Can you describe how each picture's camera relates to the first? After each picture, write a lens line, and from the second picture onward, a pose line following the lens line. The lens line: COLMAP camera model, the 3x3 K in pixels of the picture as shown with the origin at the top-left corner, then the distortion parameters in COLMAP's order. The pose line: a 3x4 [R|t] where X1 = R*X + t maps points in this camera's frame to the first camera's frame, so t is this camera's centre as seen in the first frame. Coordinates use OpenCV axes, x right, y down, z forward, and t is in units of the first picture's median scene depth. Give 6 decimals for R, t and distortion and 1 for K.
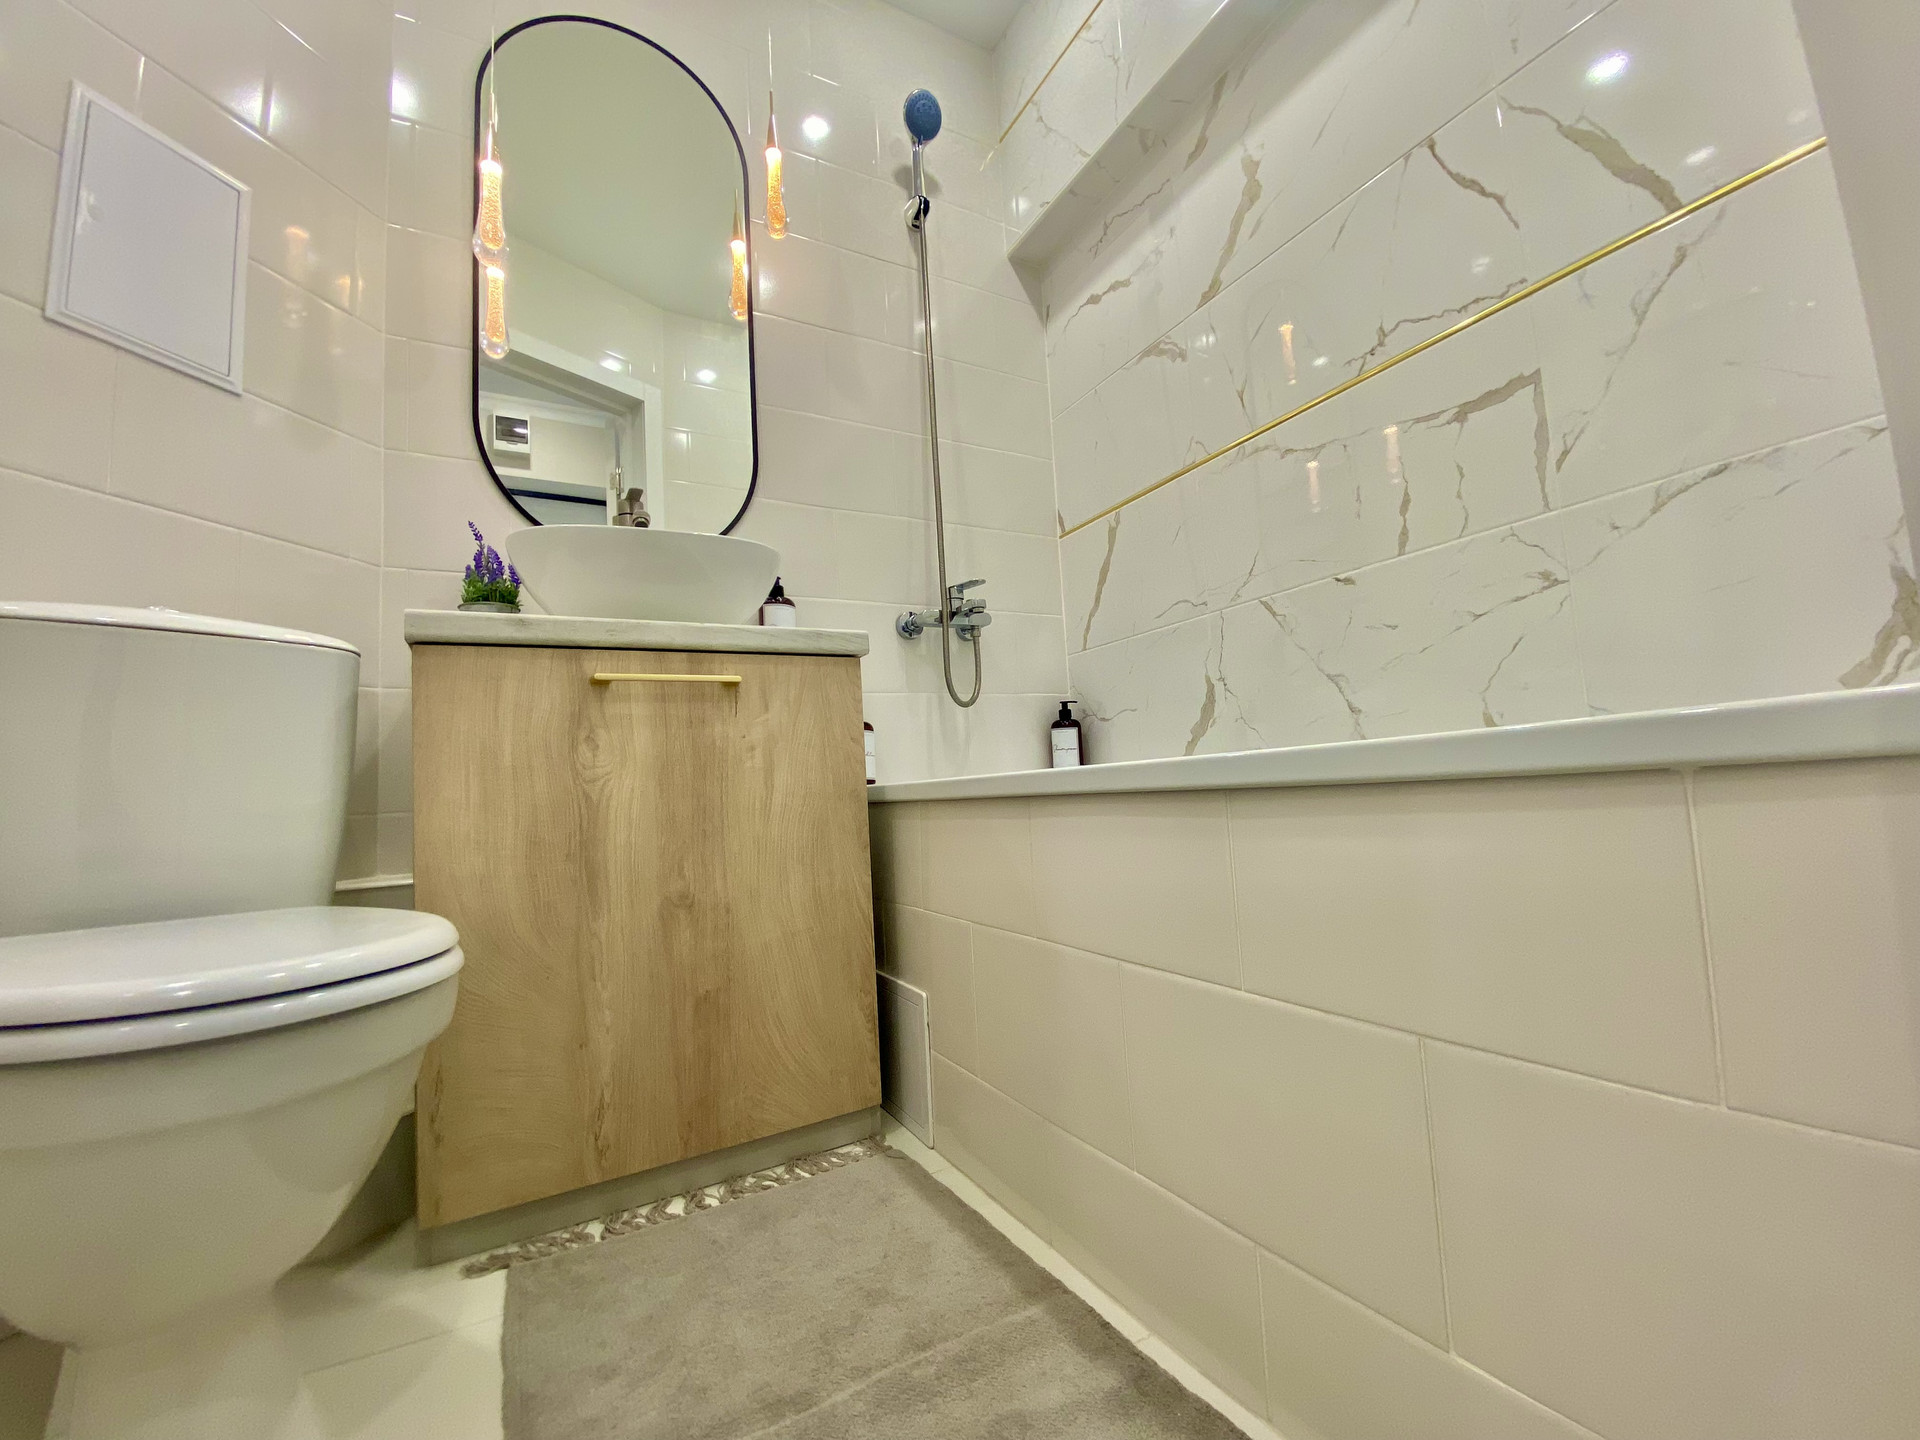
lens RADIAL K [[767.3, 0, 955.2], [0, 767.3, 723.0], [0, 0, 1]] dist [0.009347, -0.015790]
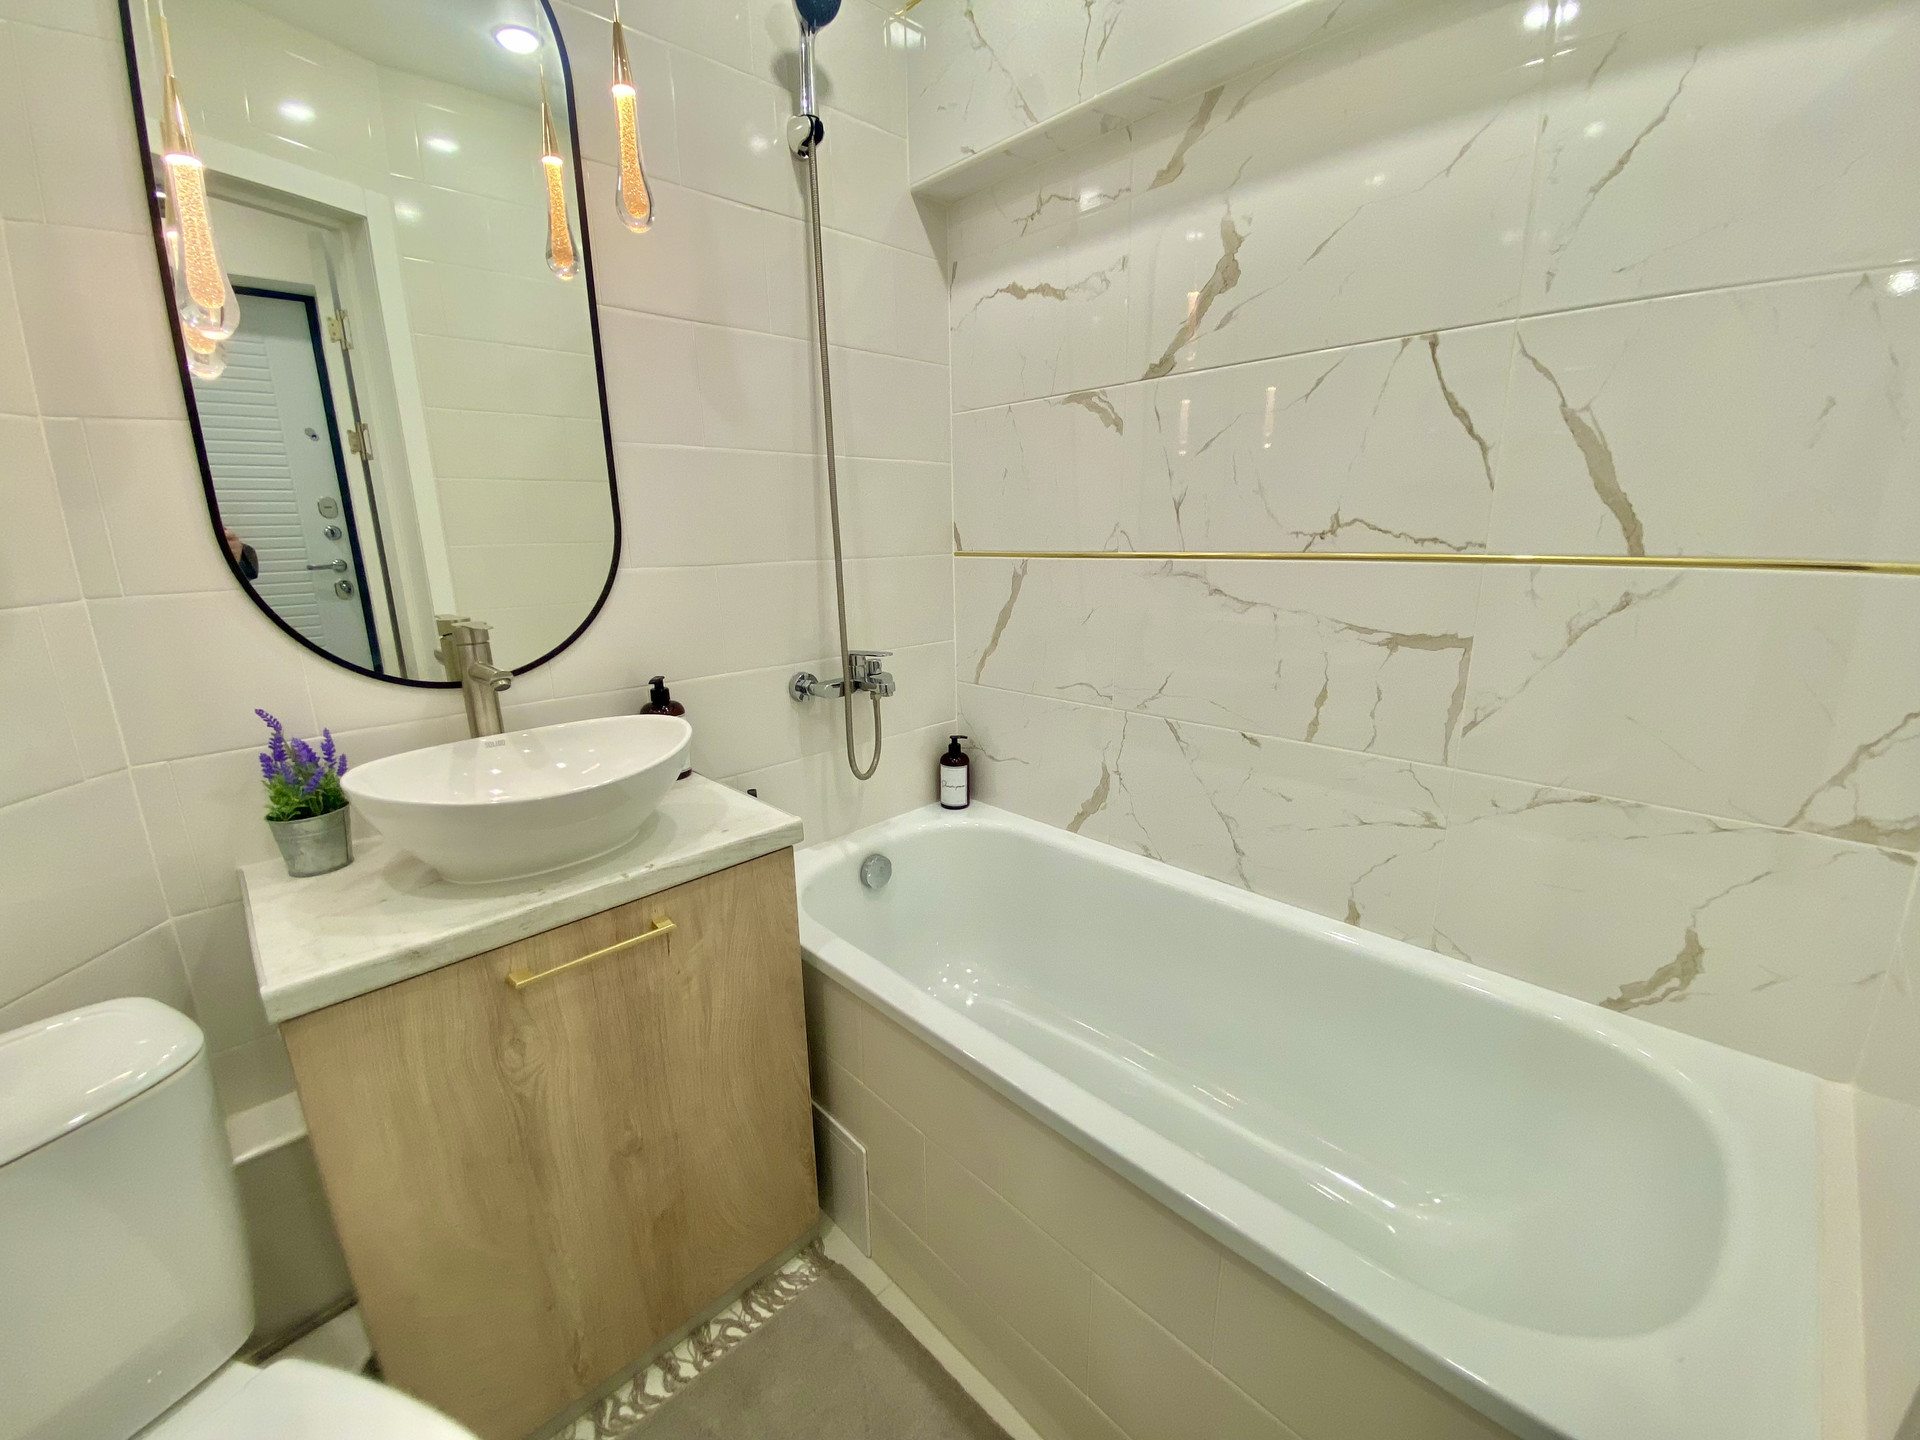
lens RADIAL K [[763.1, 0, 951.3], [0, 763.1, 714.8], [0, 0, 1]] dist [0.023592, -0.030299]
pose [[0.966823, -0.021098, 0.254575, -0.167408], [-0.059331, 0.950784, 0.304121, -0.524766], [-0.248463, -0.309136, 0.917988, 0.143058]]
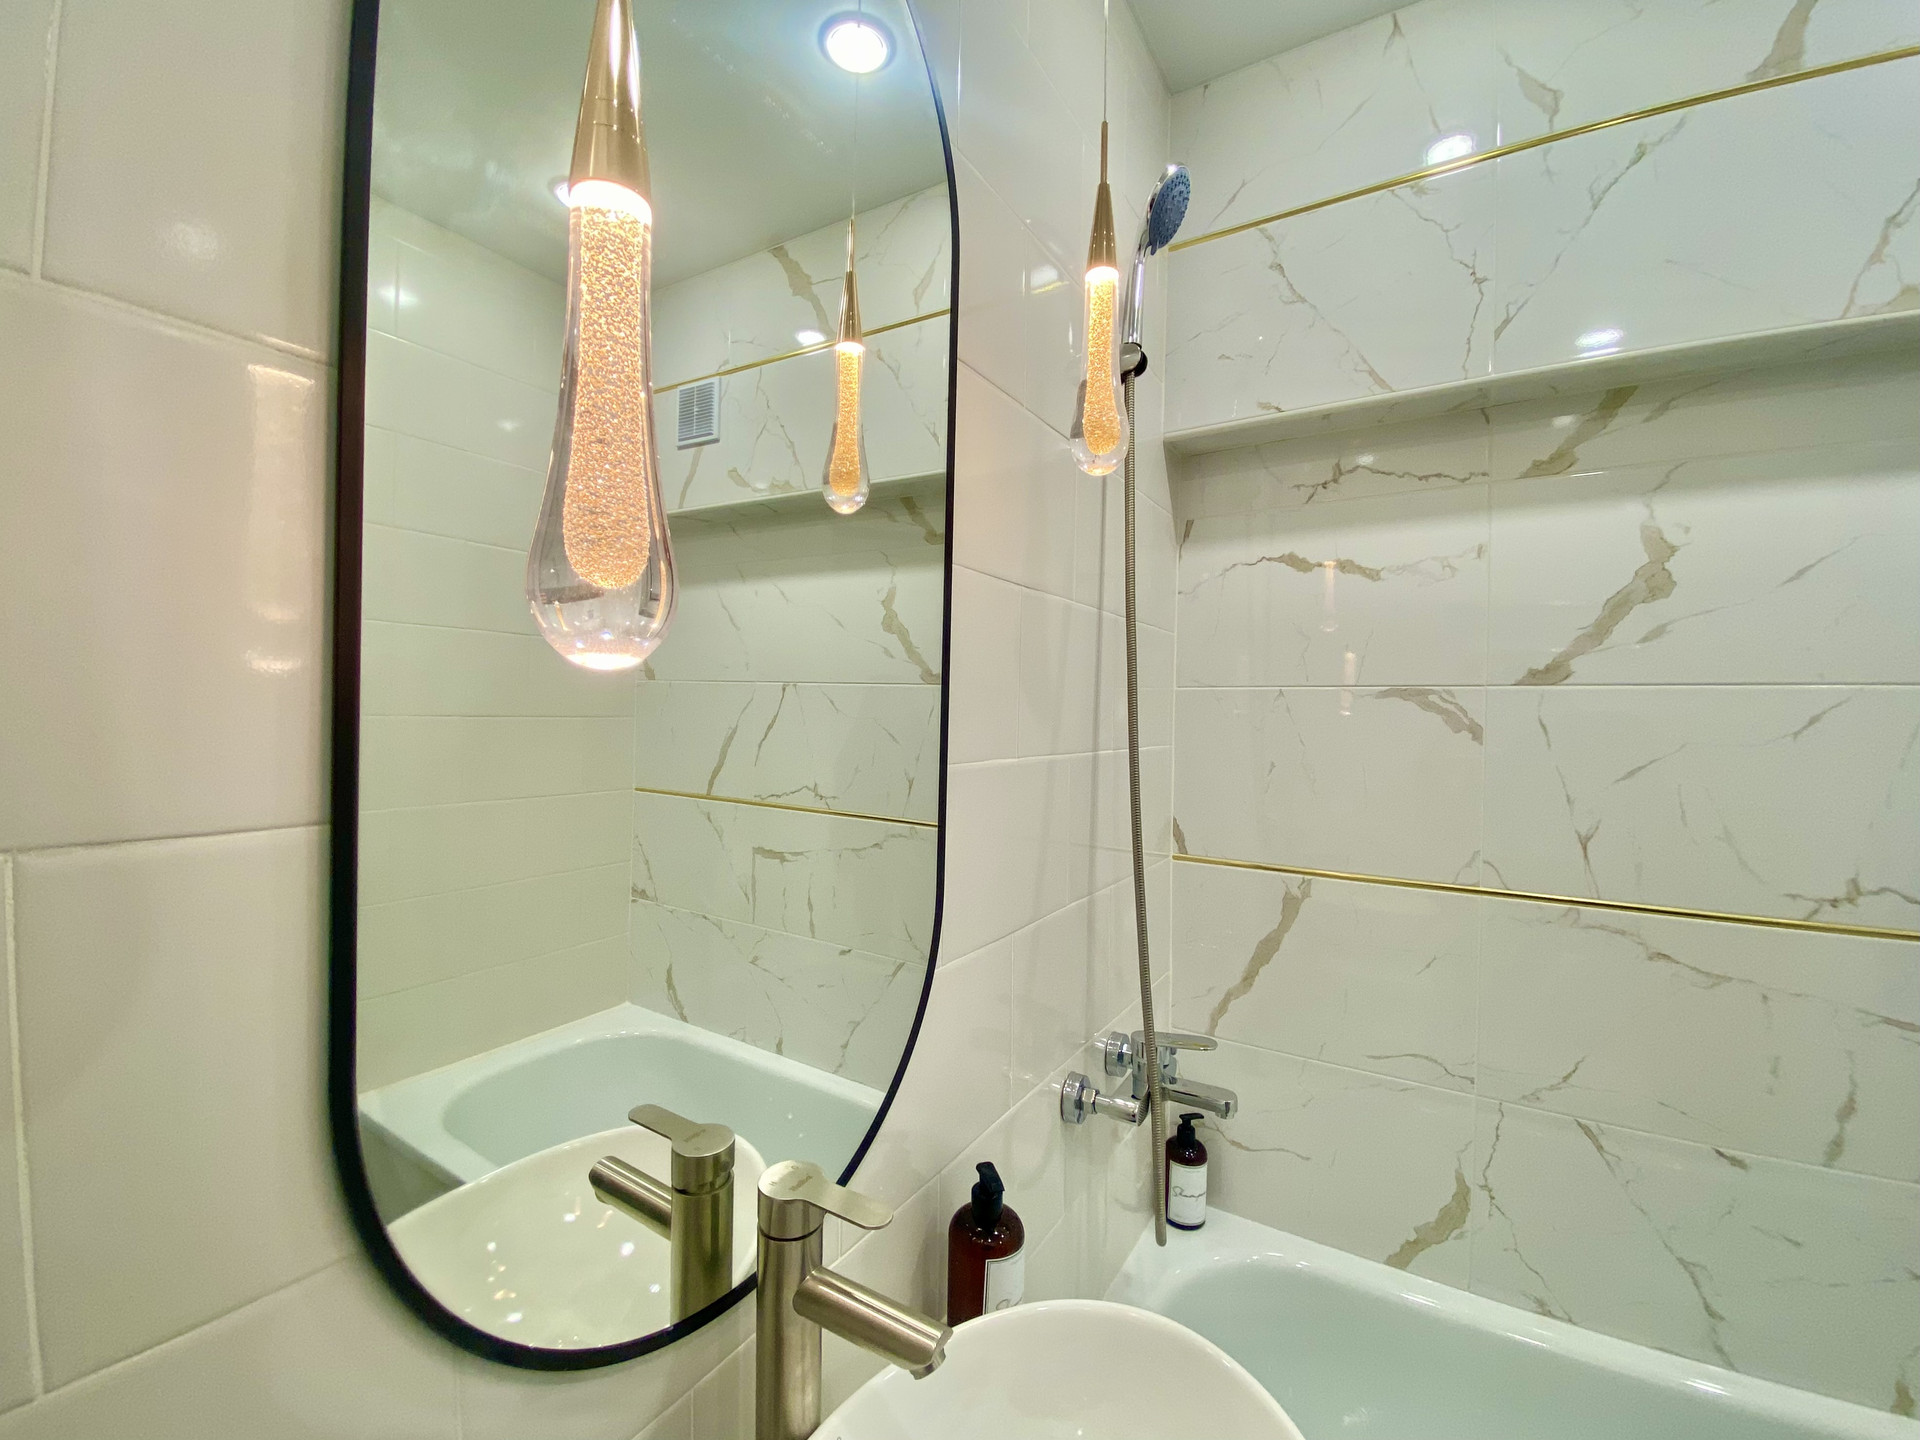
lens RADIAL K [[773.7, 0, 960.0], [0, 773.7, 720.0], [0, 0, 1]] dist [0.028907, -0.023987]
pose [[0.873822, 0.073869, 0.480602, -0.615196], [-0.112086, 0.992375, 0.051262, -0.596814], [-0.473151, -0.098662, 0.875439, 0.738273]]
